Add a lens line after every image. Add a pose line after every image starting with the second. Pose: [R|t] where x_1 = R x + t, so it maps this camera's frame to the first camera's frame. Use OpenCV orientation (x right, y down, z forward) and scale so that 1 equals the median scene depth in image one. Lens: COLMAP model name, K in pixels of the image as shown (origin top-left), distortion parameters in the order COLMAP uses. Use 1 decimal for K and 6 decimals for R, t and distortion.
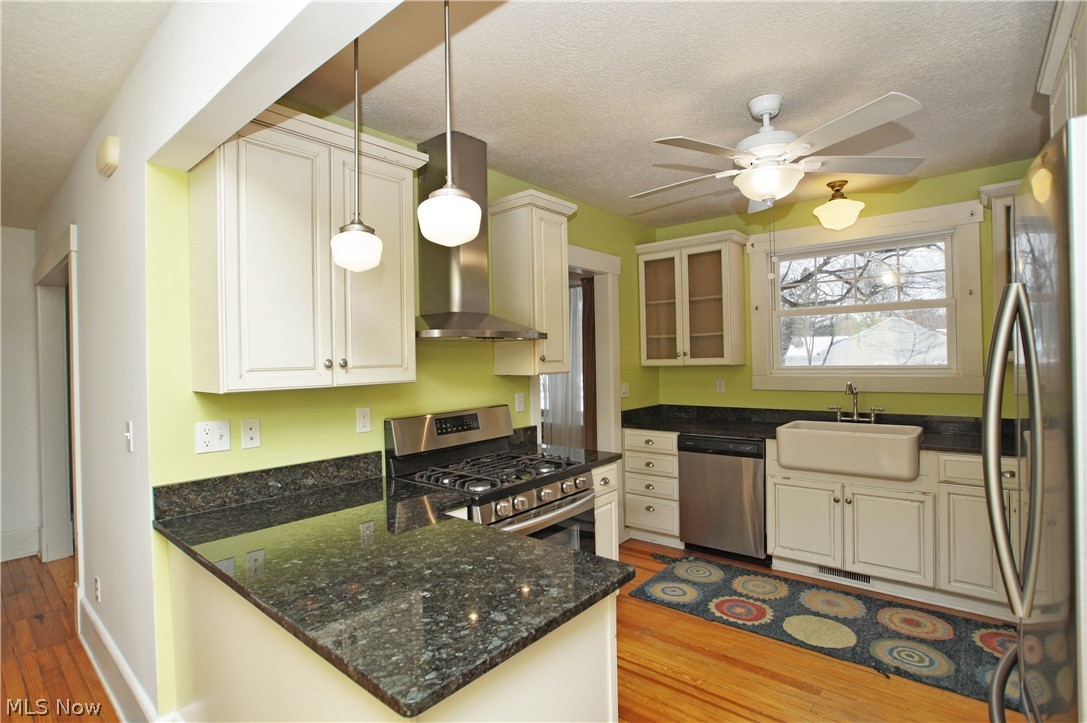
lens RADIAL K [[539.4, 0, 547.0], [0, 539.4, 363.4], [0, 0, 1]] dist [-0.041114, 0.000057]
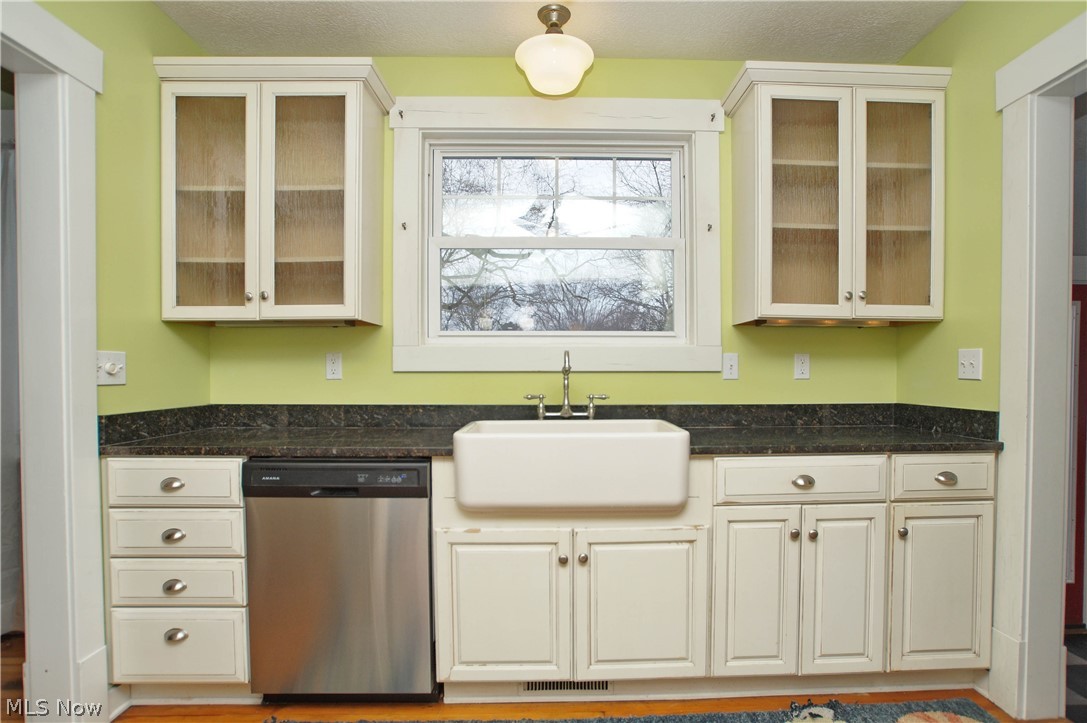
lens RADIAL K [[505.0, 0, 546.4], [0, 505.0, 393.5], [0, 0, 1]] dist [-0.040558, 0.000783]
pose [[0.737977, 0.005708, 0.674802, 0.149865], [-0.013345, 0.999892, 0.006136, 0.068793], [-0.674694, -0.013533, 0.737974, 0.519279]]
